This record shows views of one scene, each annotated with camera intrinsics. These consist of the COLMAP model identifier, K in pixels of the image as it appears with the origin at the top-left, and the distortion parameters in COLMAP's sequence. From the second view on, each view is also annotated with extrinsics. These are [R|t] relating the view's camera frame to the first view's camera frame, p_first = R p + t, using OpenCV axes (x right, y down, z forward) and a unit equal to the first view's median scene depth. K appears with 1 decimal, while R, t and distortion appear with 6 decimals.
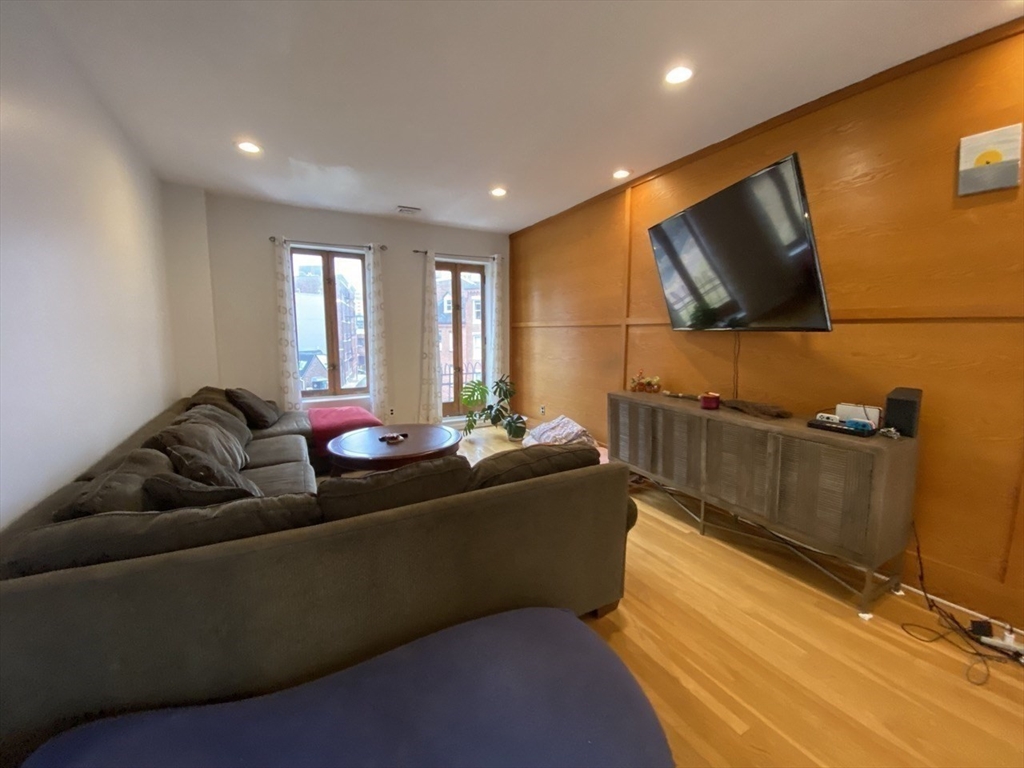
lens RADIAL K [[417.3, 0, 504.0], [0, 417.3, 381.3], [0, 0, 1]] dist [0.019660, -0.019474]
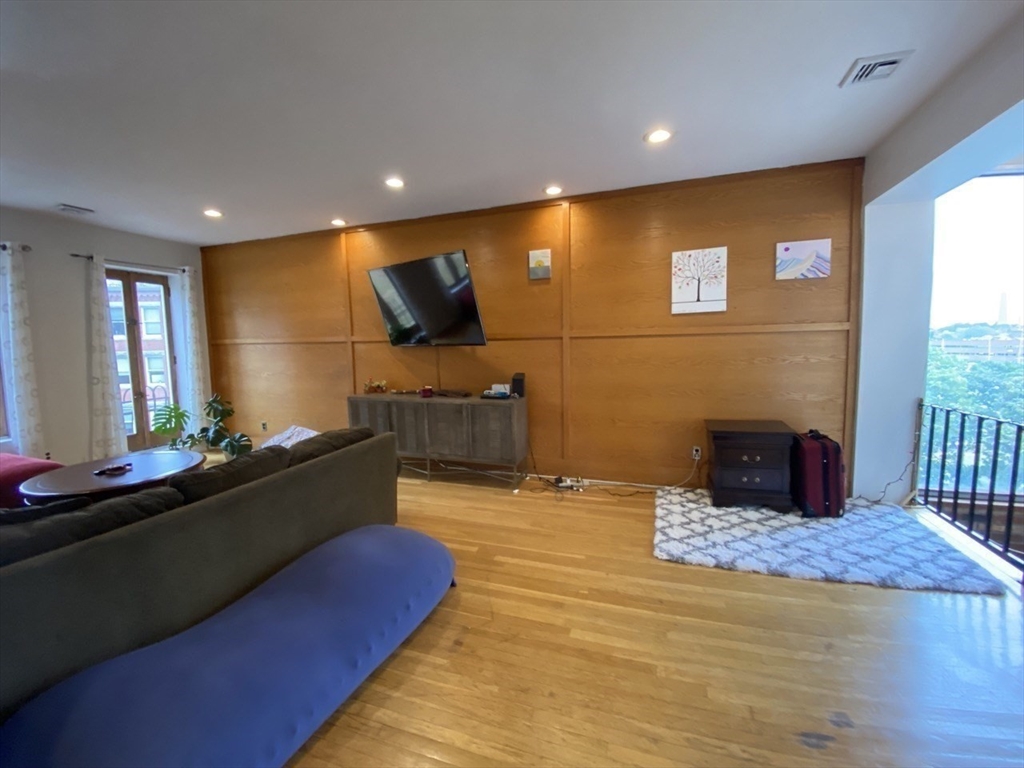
lens RADIAL K [[416.2, 0, 509.4], [0, 416.2, 381.1], [0, 0, 1]] dist [0.024863, -0.023596]
pose [[0.732895, -0.072830, 0.676433, -0.287010], [0.097779, 0.995207, 0.001211, 0.033892], [-0.673279, 0.065253, 0.736504, -0.295327]]
